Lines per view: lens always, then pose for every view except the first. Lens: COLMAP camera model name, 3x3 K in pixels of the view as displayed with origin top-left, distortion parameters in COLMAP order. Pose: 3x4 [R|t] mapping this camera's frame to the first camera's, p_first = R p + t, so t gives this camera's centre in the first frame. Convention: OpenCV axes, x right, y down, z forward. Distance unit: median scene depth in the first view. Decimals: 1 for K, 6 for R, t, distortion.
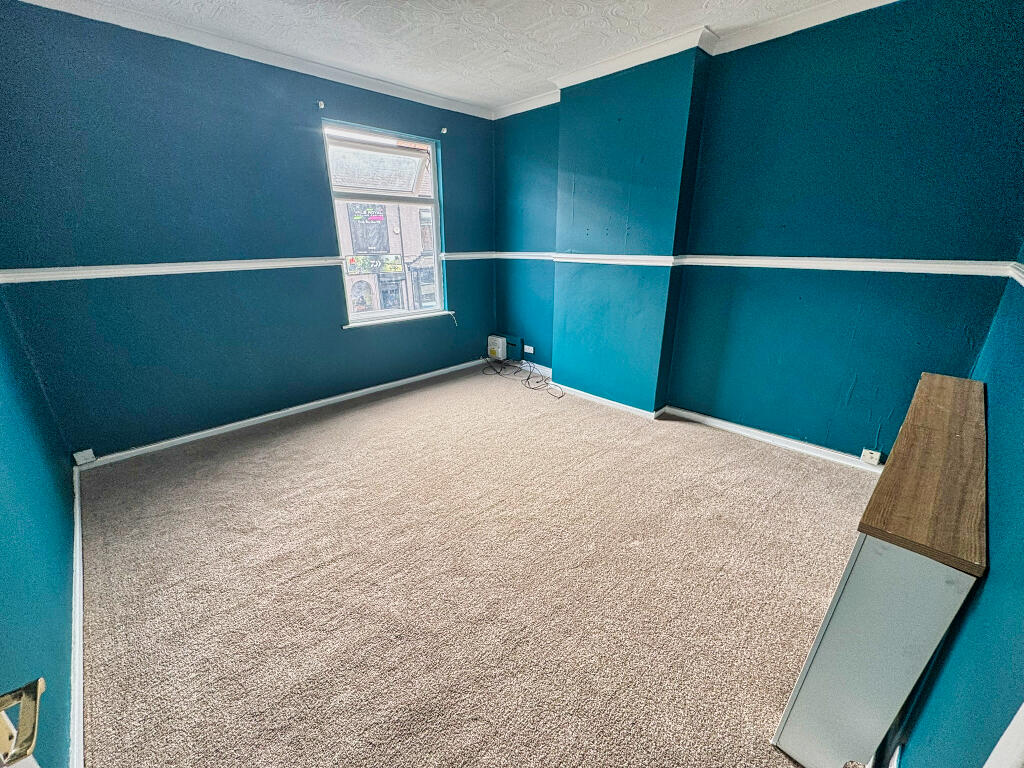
lens RADIAL K [[408.1, 0, 510.8], [0, 408.1, 383.6], [0, 0, 1]] dist [0.000485, 0.000153]
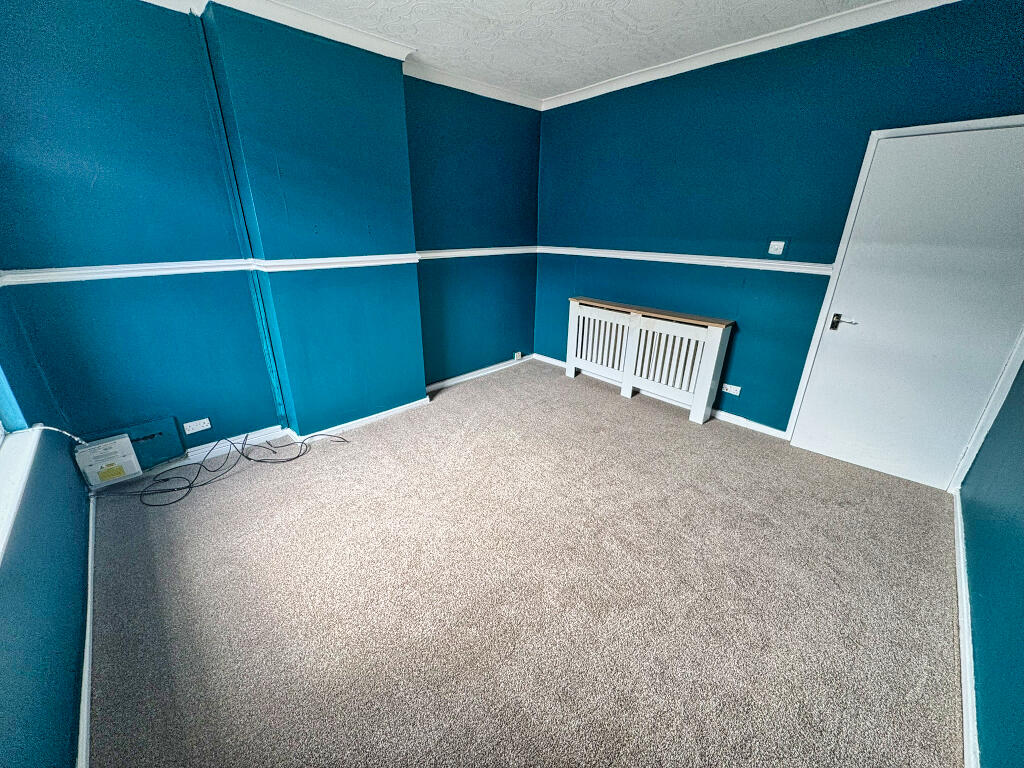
lens RADIAL K [[408.1, 0, 510.8], [0, 408.1, 383.6], [0, 0, 1]] dist [0.000485, 0.000153]
pose [[-0.004587, -0.354950, 0.934874, -0.656868], [0.326082, 0.883253, 0.336950, -0.254647], [-0.945330, 0.306391, 0.111692, 0.657161]]
